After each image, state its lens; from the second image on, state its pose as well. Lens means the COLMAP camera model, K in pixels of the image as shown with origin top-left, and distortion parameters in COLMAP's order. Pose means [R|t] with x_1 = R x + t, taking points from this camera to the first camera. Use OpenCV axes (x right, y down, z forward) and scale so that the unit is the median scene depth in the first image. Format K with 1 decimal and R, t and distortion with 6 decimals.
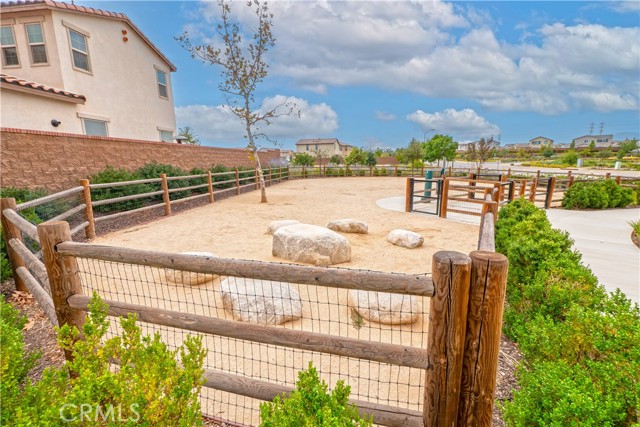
lens RADIAL K [[276.0, 0, 320.0], [0, 276.0, 213.5], [0, 0, 1]] dist [-0.000042, 0.000026]
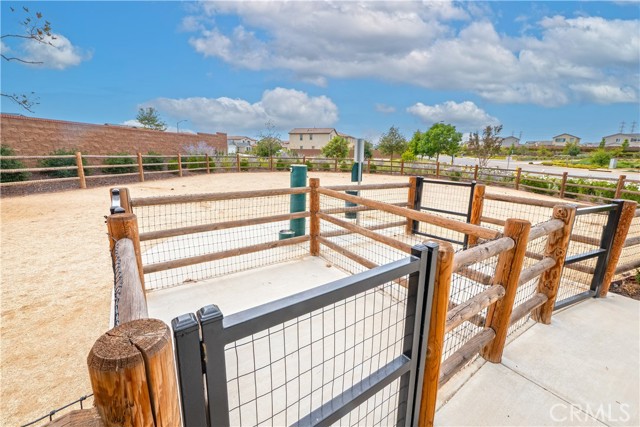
lens RADIAL K [[276.0, 0, 320.0], [0, 276.0, 213.5], [0, 0, 1]] dist [-0.000042, 0.000026]
pose [[0.998349, 0.040112, -0.041123, 0.081420], [-0.039032, 0.998880, 0.026739, -0.017809], [0.042150, -0.025090, 0.998796, 0.107297]]
